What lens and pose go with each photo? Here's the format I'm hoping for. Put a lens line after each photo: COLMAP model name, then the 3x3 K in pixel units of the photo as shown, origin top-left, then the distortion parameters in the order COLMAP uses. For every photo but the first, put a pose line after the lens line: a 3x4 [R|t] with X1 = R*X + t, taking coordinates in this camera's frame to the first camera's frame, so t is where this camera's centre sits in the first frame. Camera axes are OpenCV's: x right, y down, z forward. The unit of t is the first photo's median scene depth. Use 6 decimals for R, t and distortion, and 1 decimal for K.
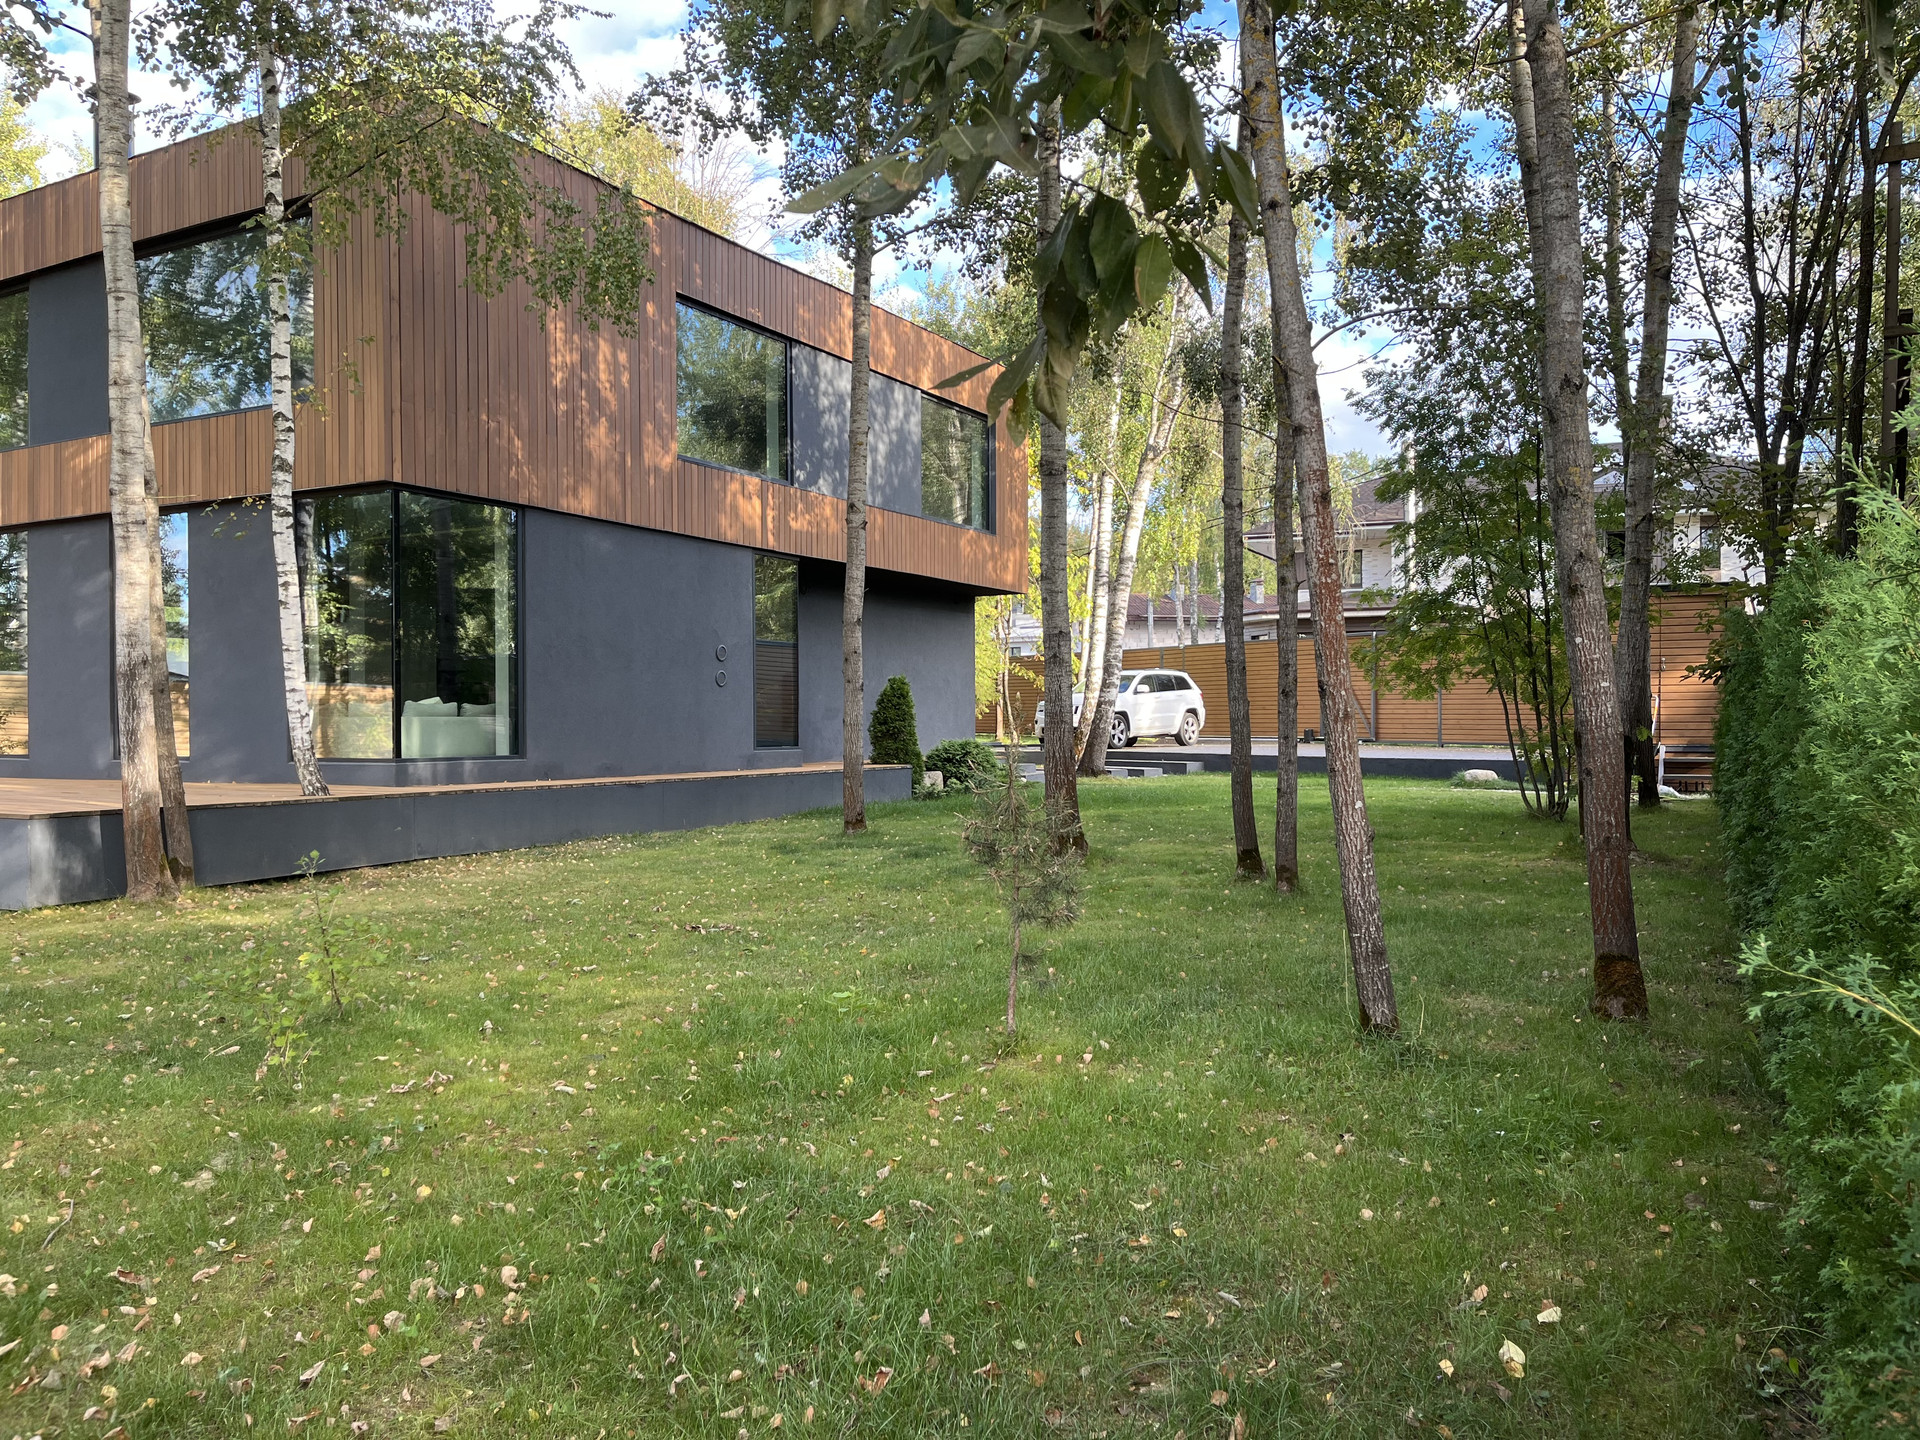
lens RADIAL K [[1428.8, 0, 960.0], [0, 1428.8, 720.0], [0, 0, 1]] dist [0.081660, -0.092121]
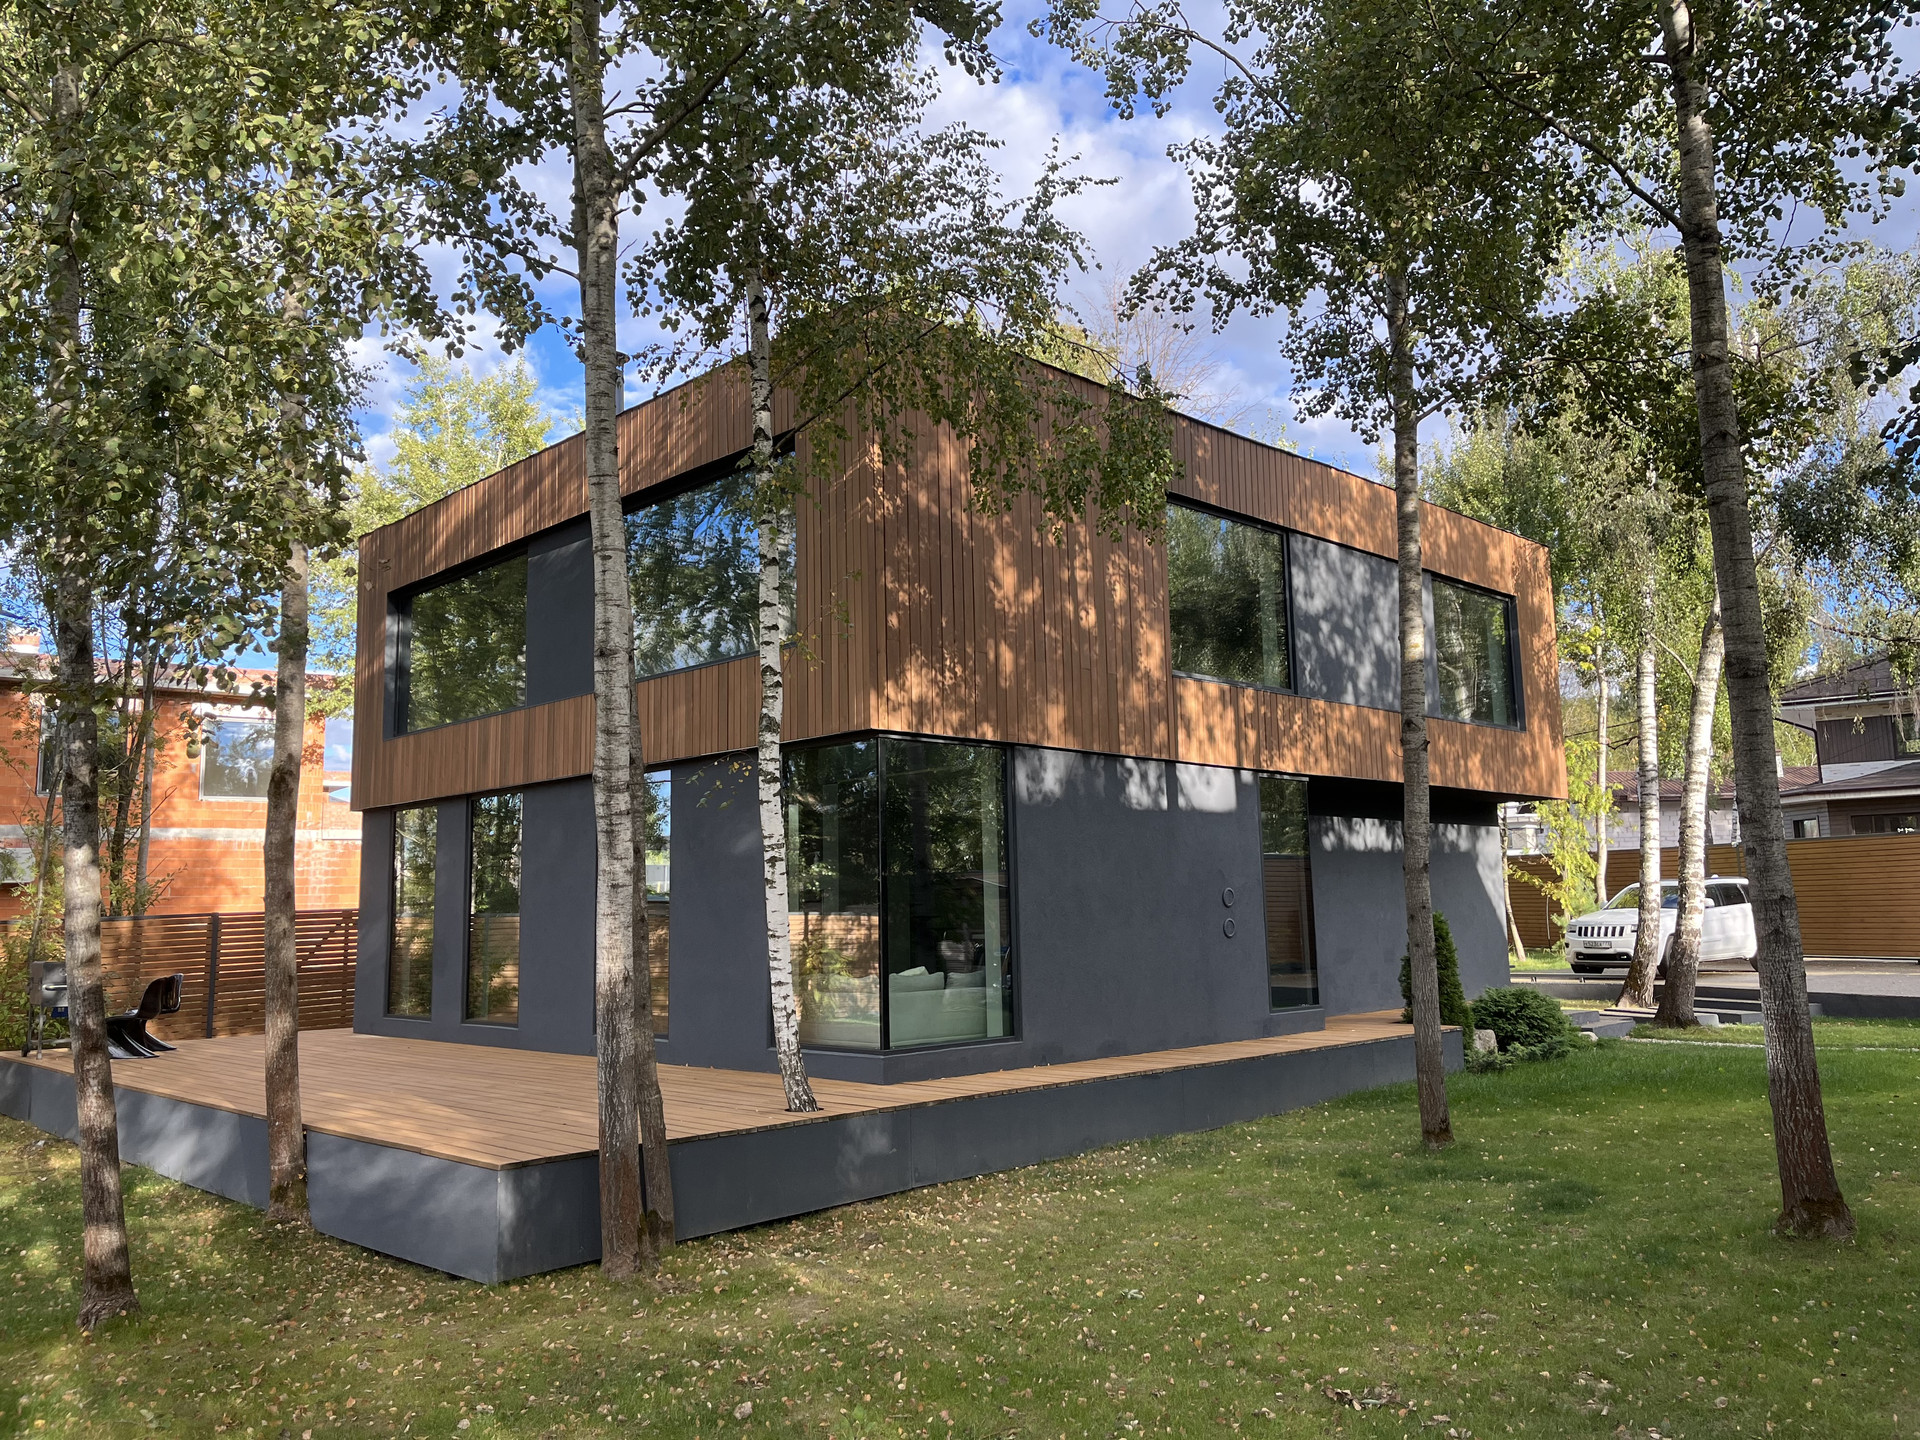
lens RADIAL K [[1447.3, 0, 960.4], [0, 1447.3, 719.7], [0, 0, 1]] dist [0.097559, -0.134501]
pose [[0.958162, -0.055446, -0.280805, -0.108363], [0.017769, 0.990688, -0.134986, -0.057428], [0.285675, 0.124349, 0.950225, 0.194753]]
